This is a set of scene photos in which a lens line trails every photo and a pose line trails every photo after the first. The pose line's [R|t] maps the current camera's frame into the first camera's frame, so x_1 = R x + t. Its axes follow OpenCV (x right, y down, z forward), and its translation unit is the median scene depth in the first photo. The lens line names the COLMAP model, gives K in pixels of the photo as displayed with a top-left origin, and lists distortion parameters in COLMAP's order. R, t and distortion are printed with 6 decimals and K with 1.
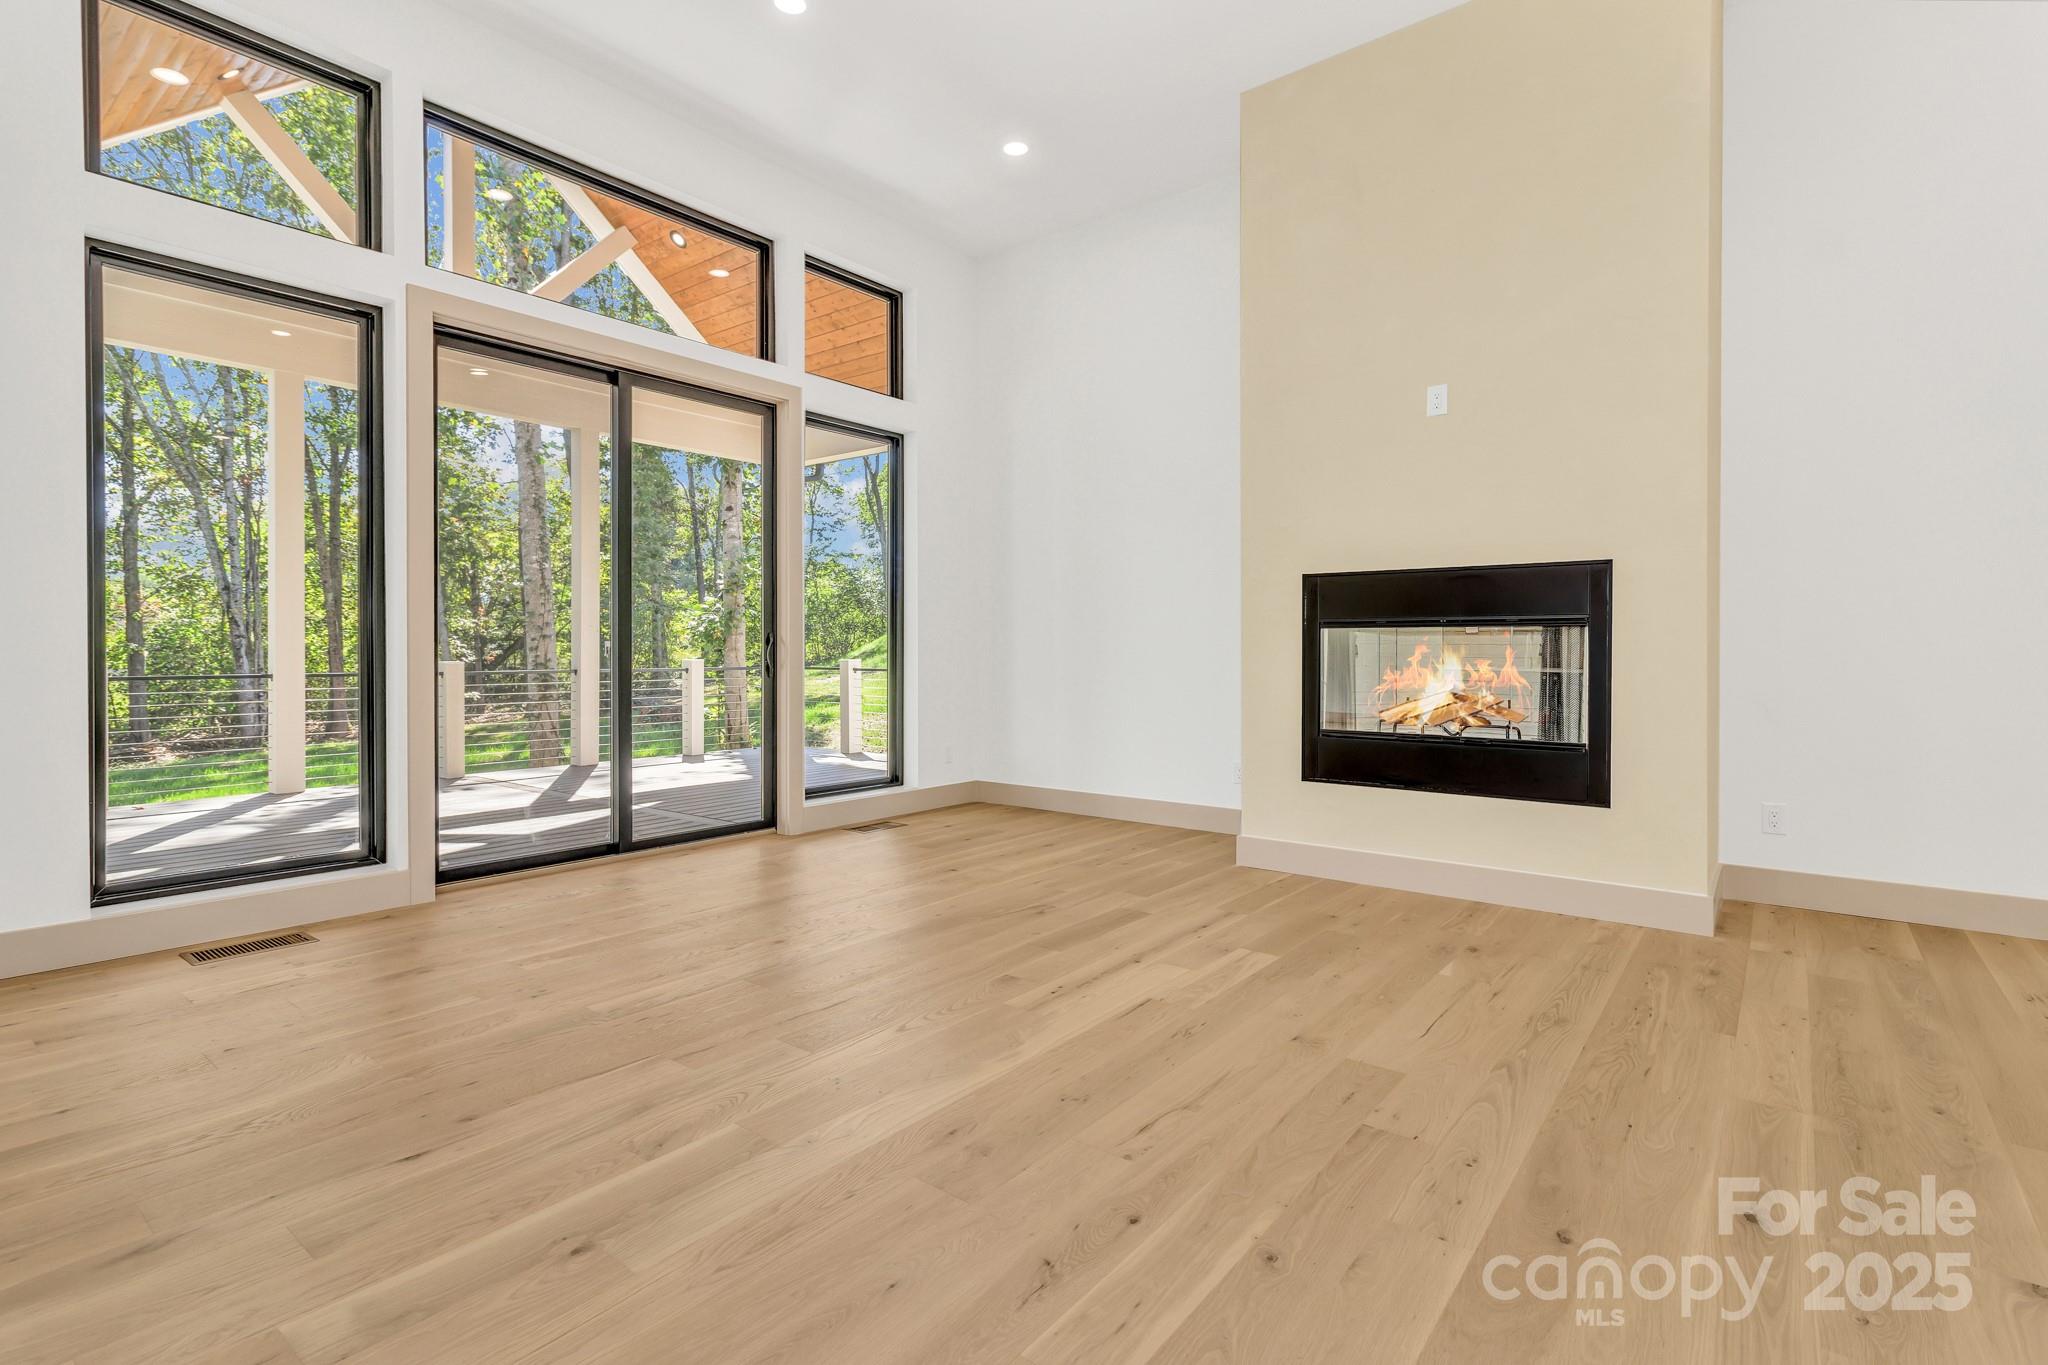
lens RADIAL K [[959.4, 0, 1034.5], [0, 959.4, 652.2], [0, 0, 1]] dist [0.051284, -0.000577]
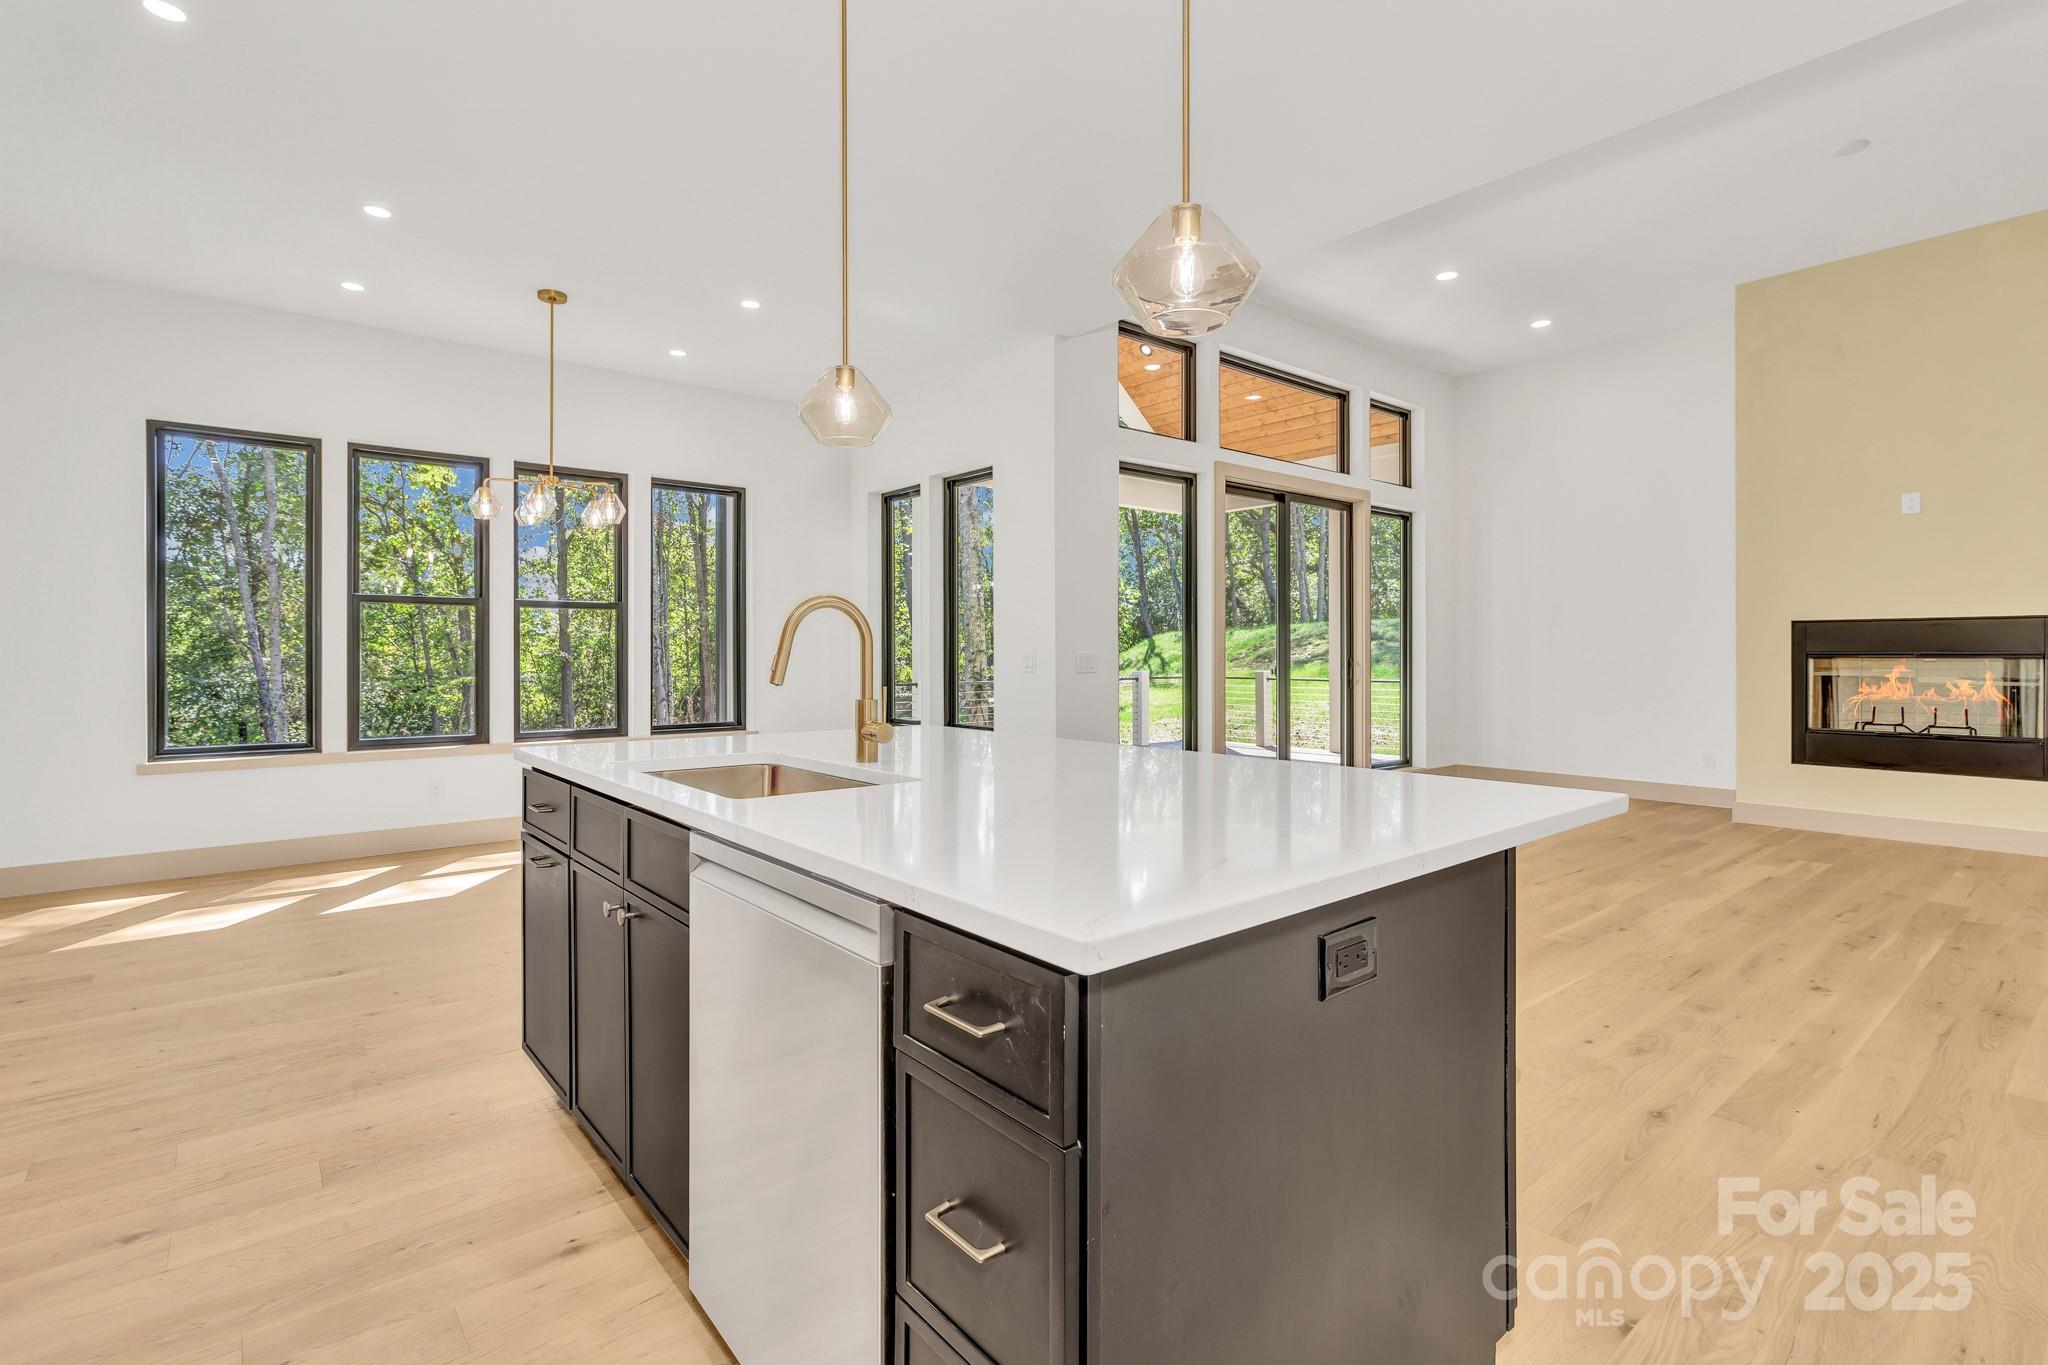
lens RADIAL K [[932.5, 0, 1024.0], [0, 932.5, 682.5], [0, 0, 1]] dist [-0.014302, 0.000074]
pose [[0.979456, 0.001439, -0.201651, -0.566234], [0.003879, 0.999655, 0.025974, -0.028617], [0.201619, -0.026223, 0.979113, -0.583028]]
